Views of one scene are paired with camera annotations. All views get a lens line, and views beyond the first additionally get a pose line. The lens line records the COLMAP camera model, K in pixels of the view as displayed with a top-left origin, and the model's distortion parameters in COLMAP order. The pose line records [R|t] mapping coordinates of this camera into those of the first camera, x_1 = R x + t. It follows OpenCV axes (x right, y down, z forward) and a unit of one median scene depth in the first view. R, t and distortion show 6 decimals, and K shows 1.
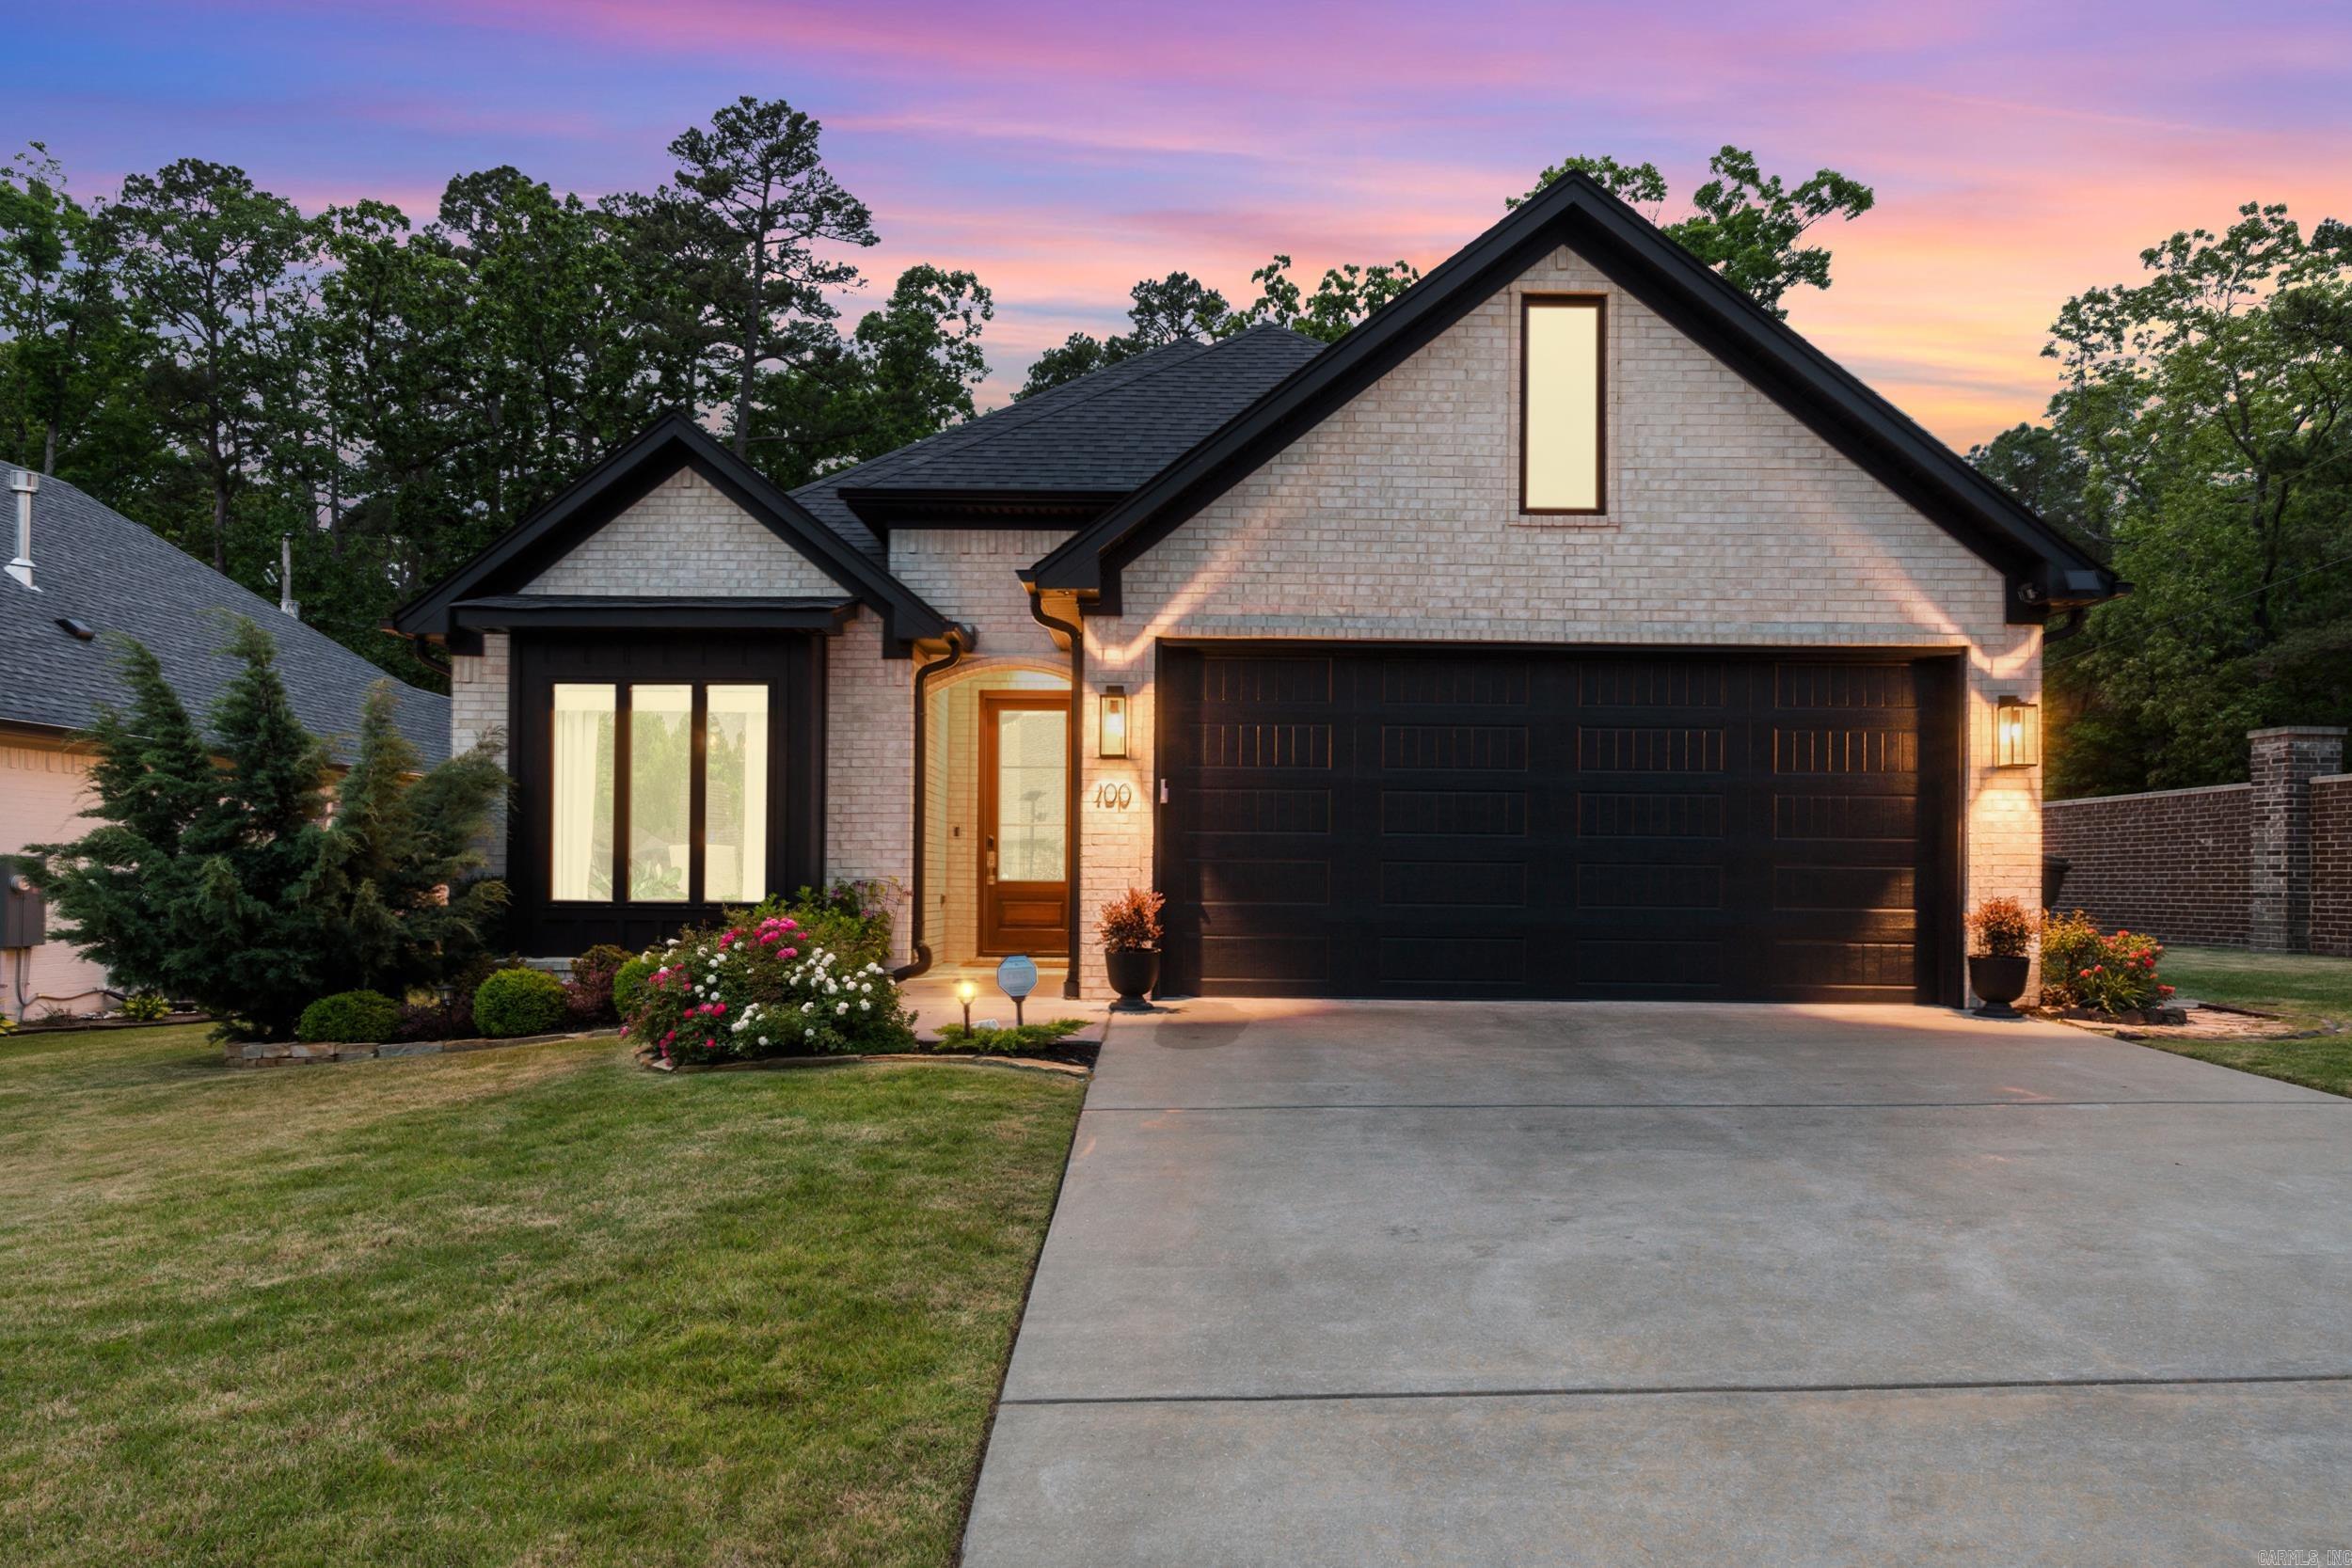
lens RADIAL K [[1585.5, 0, 1181.8], [0, 1585.5, 862.7], [0, 0, 1]] dist [-0.001853, 0.002048]
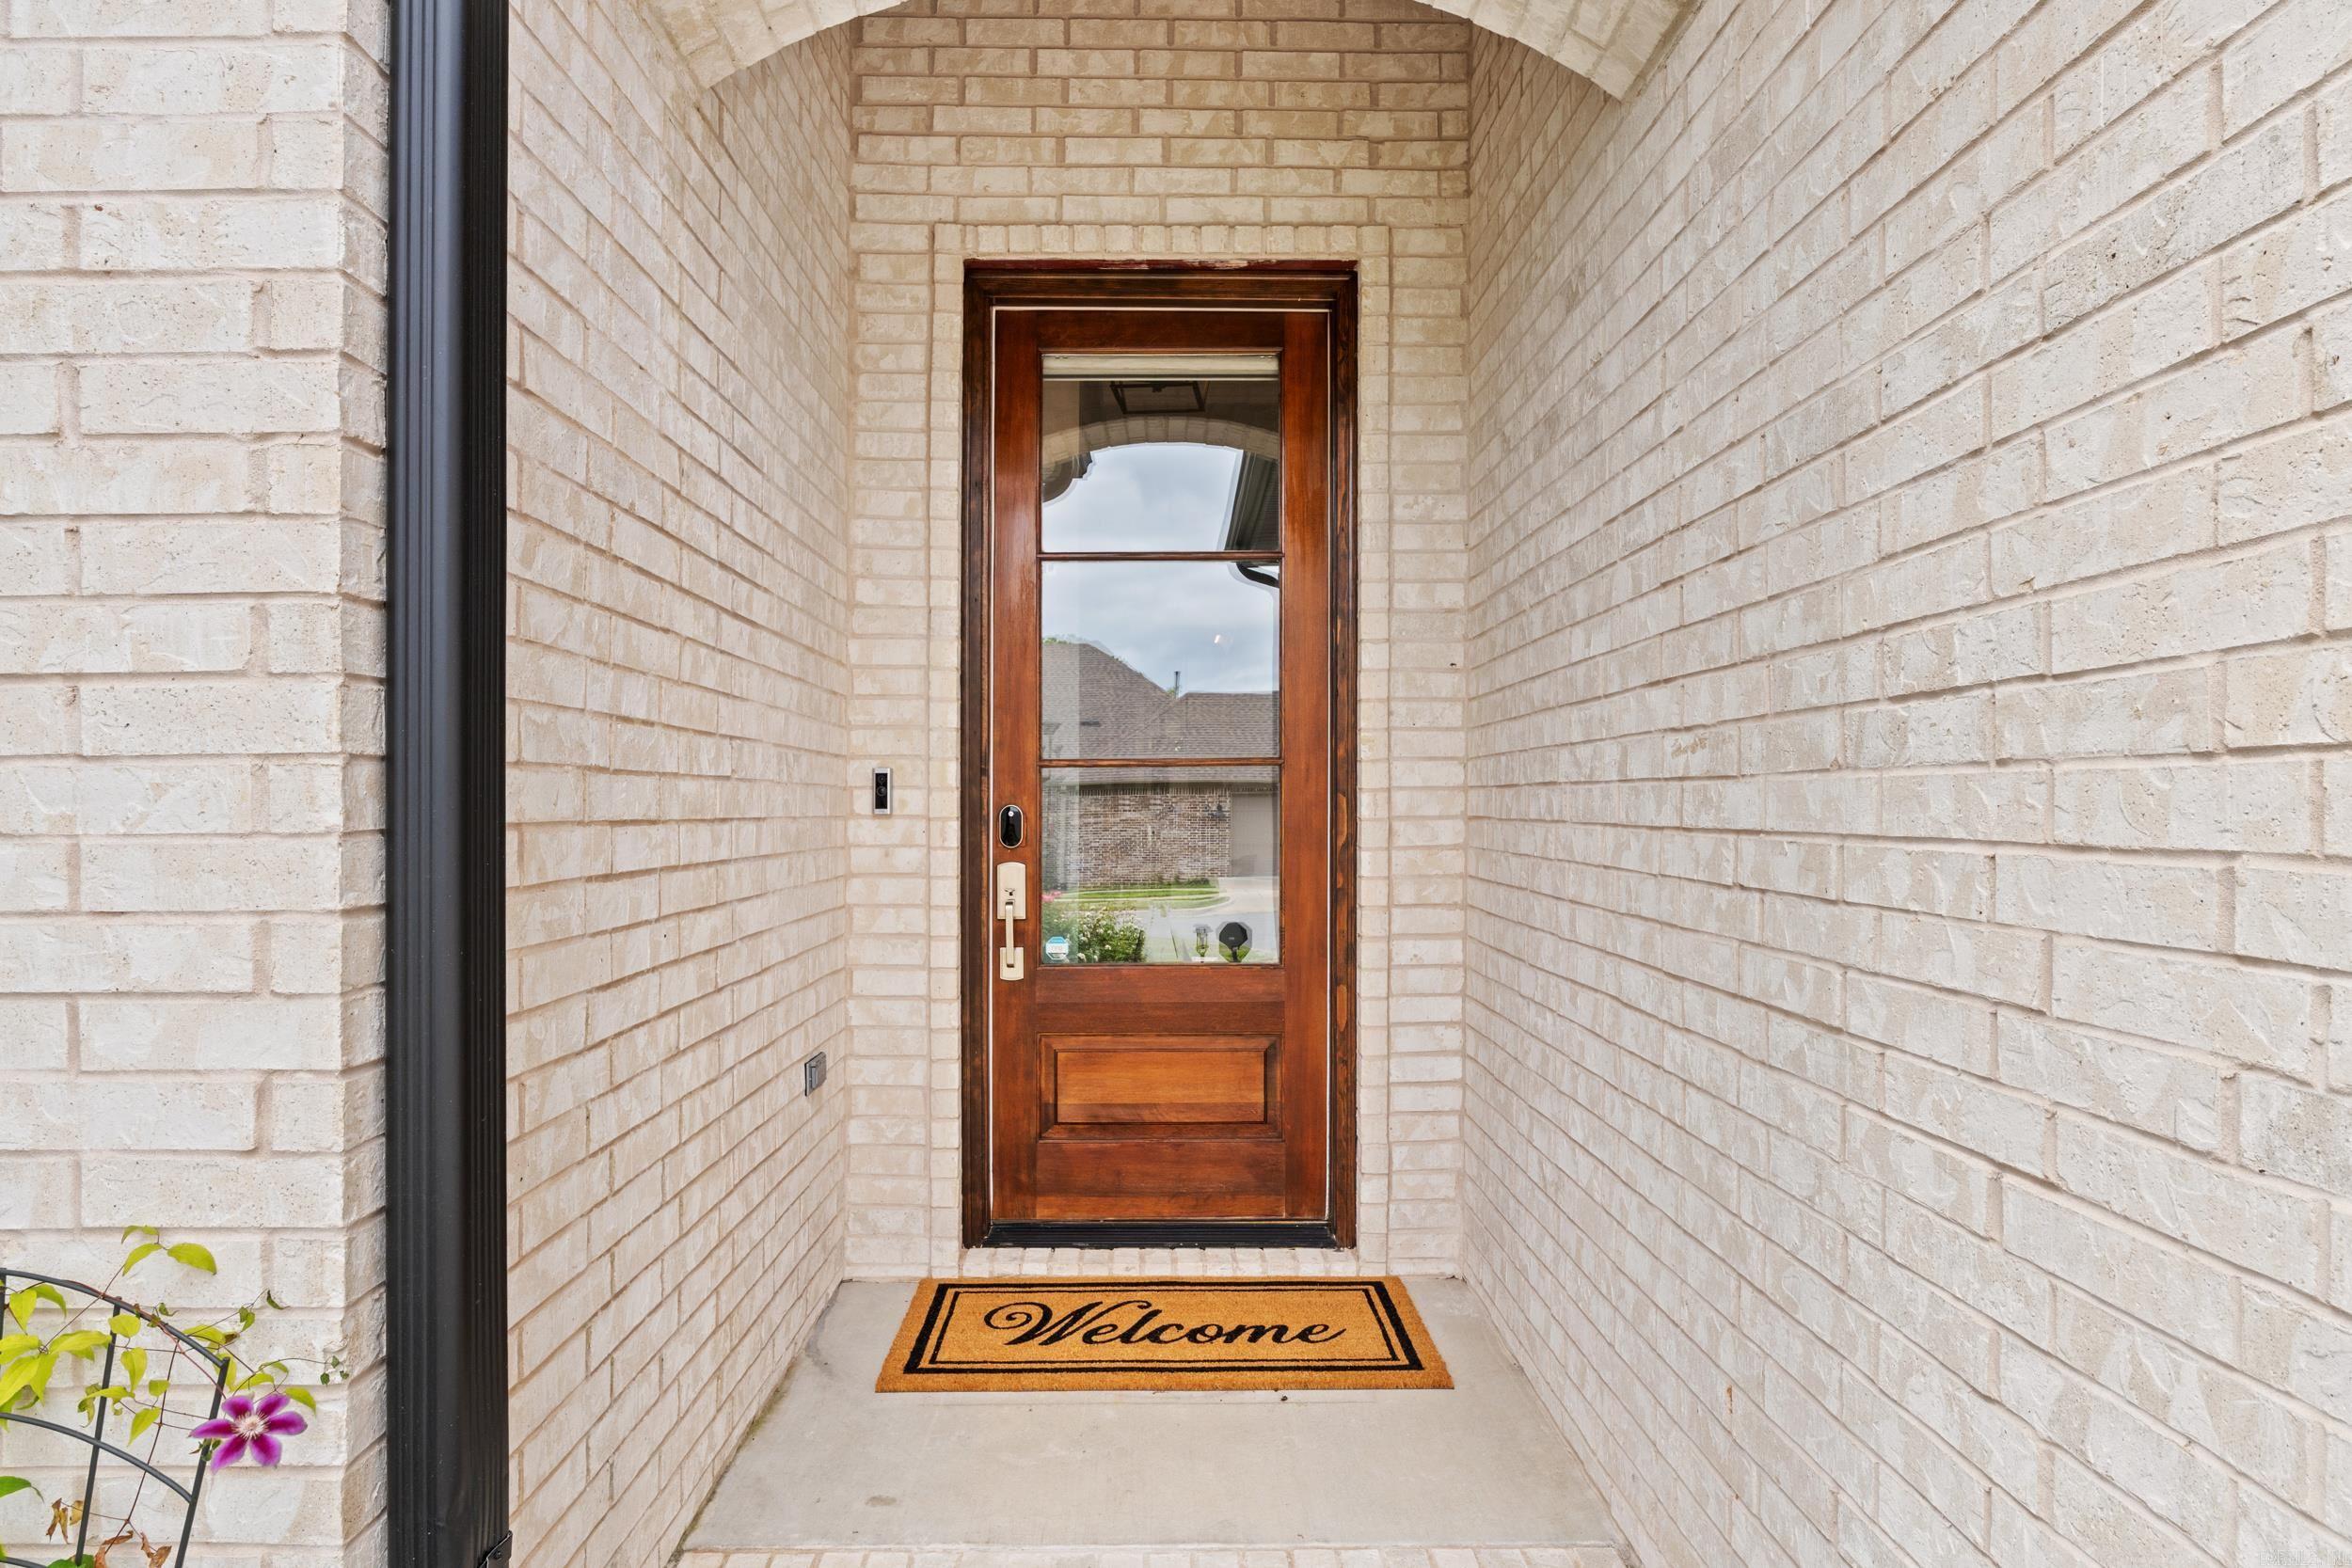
lens RADIAL K [[1218.7, 0, 1169.6], [0, 1218.7, 794.9], [0, 0, 1]] dist [-0.000017, -0.000011]
pose [[0.999762, -0.006963, 0.020661, -0.134177], [0.006824, 0.999954, 0.006770, -0.027330], [-0.020707, -0.006627, 0.999764, 1.088268]]
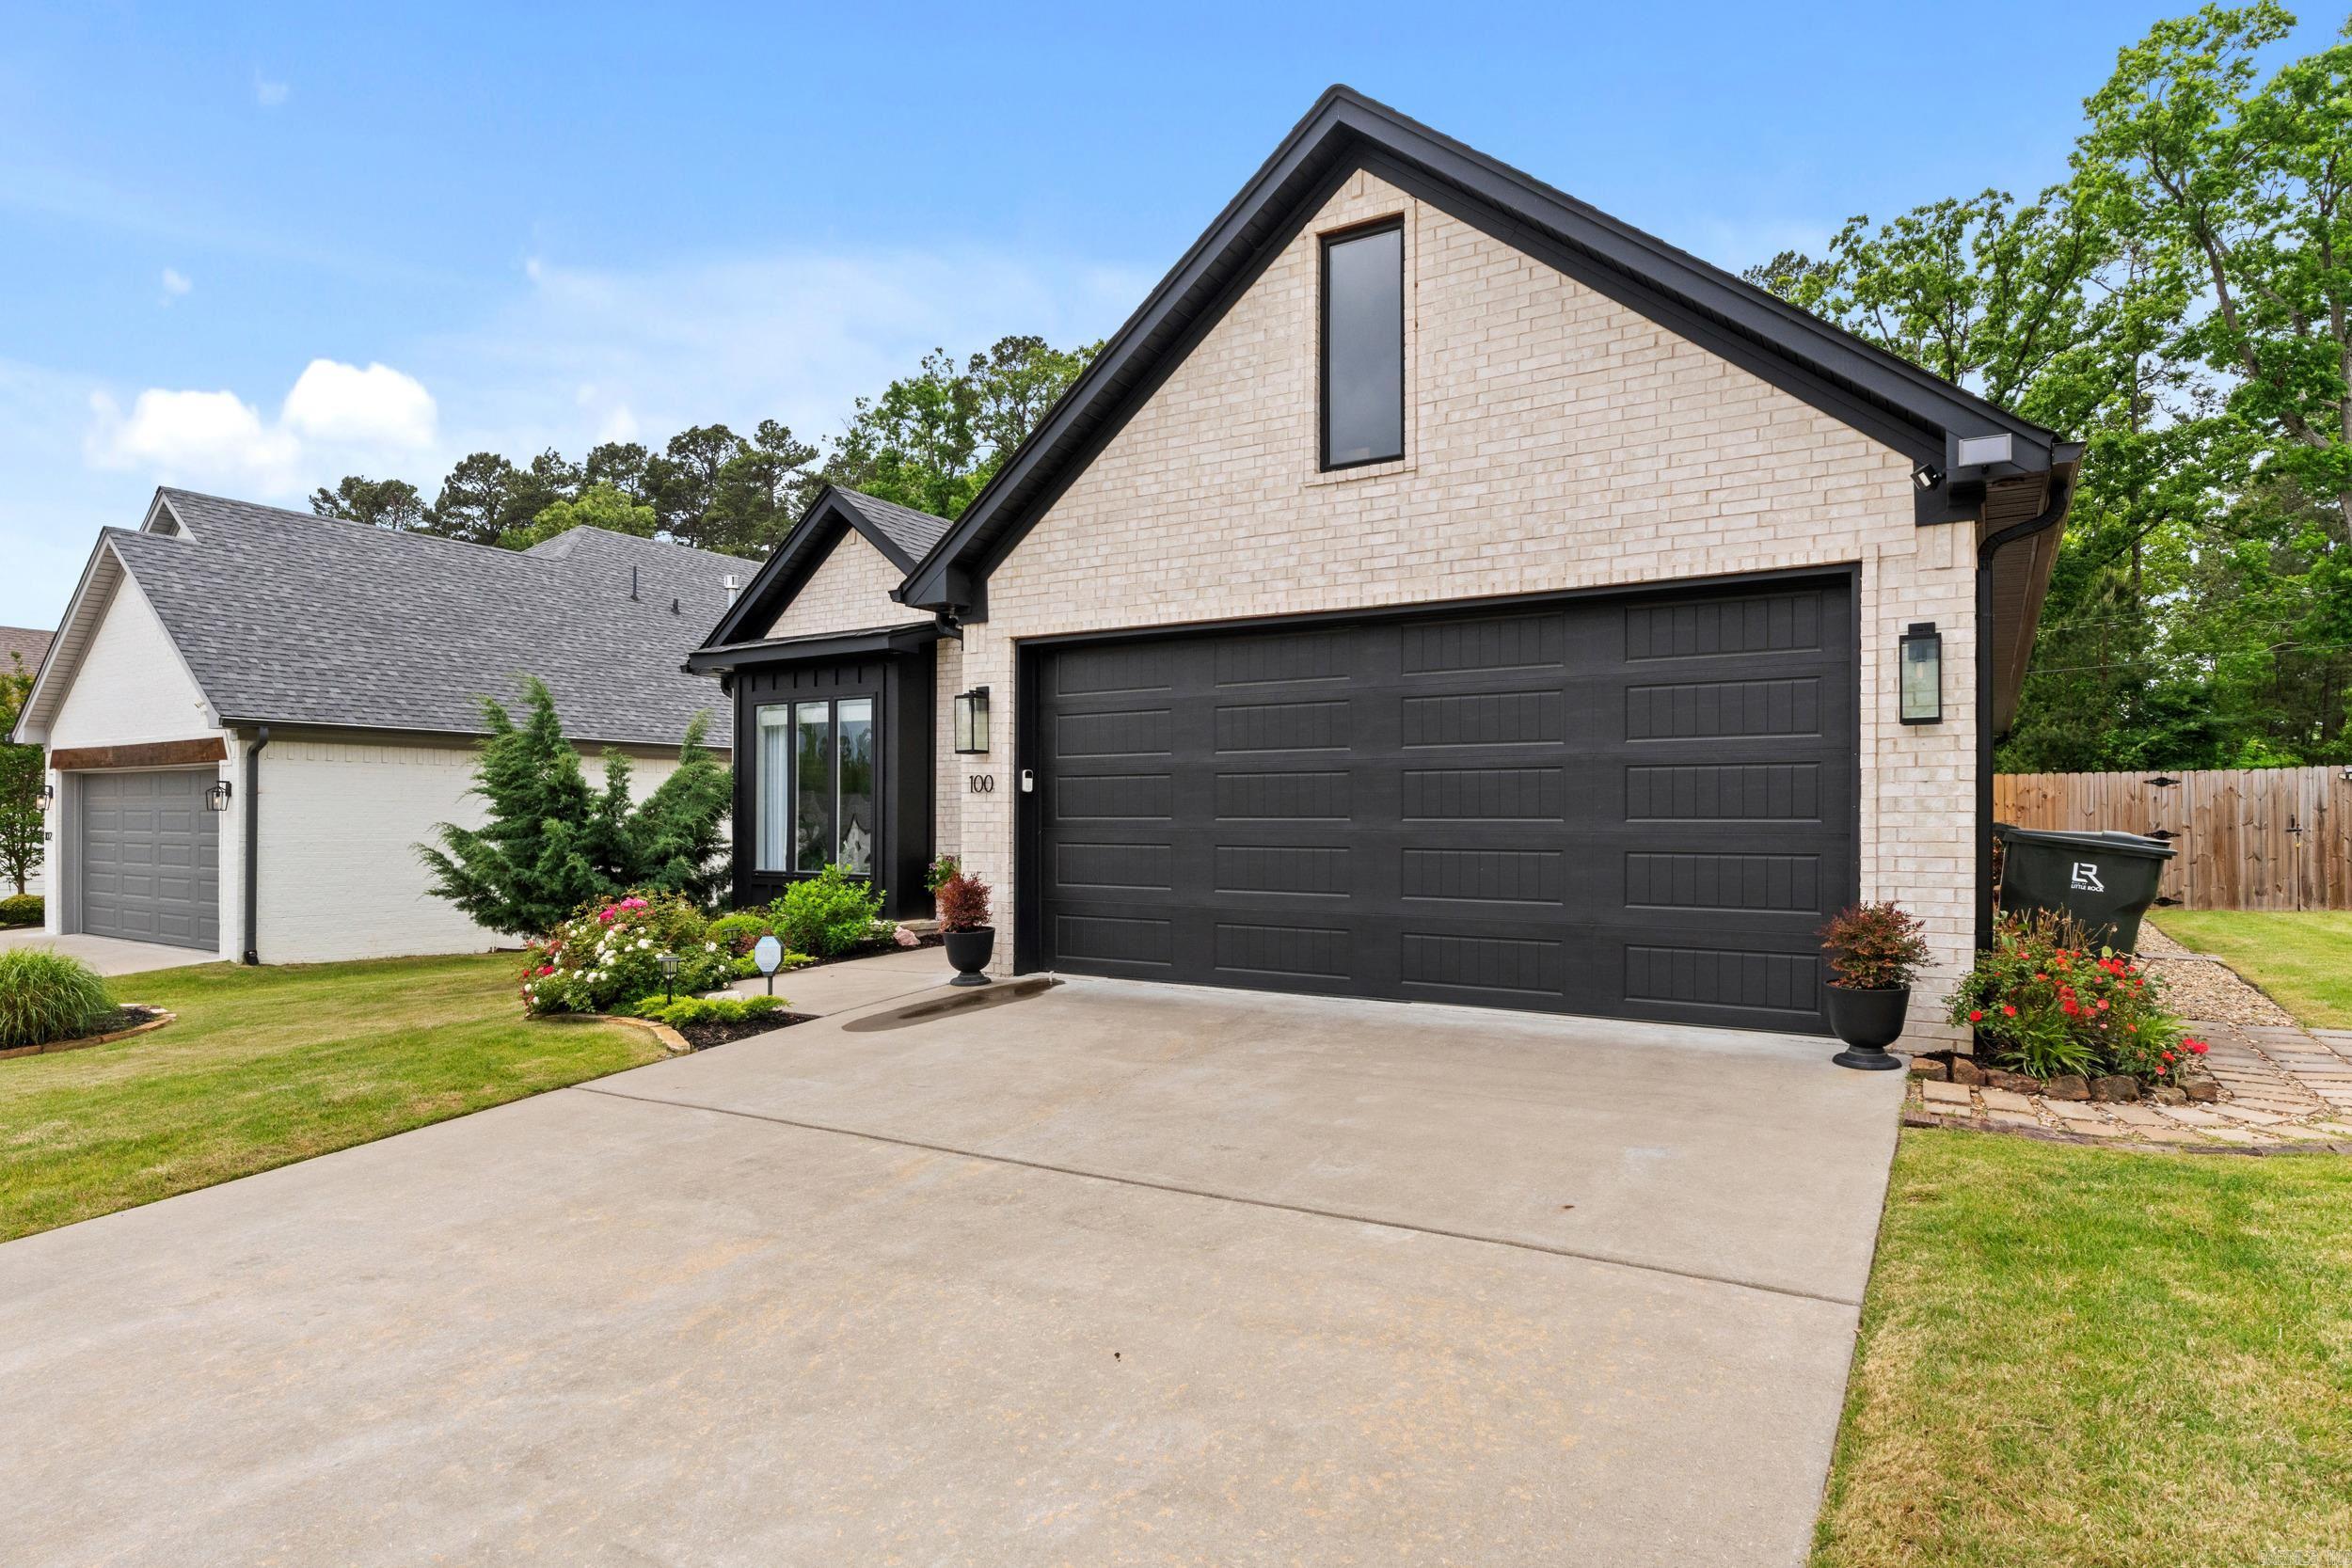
lens RADIAL K [[1282.5, 0, 1177.2], [0, 1282.5, 817.5], [0, 0, 1]] dist [-0.004371, -0.002215]
pose [[0.845540, -0.007858, -0.533854, 0.542372], [0.012090, 0.999917, 0.004430, -0.022901], [0.533775, -0.010200, 0.845565, 0.320387]]
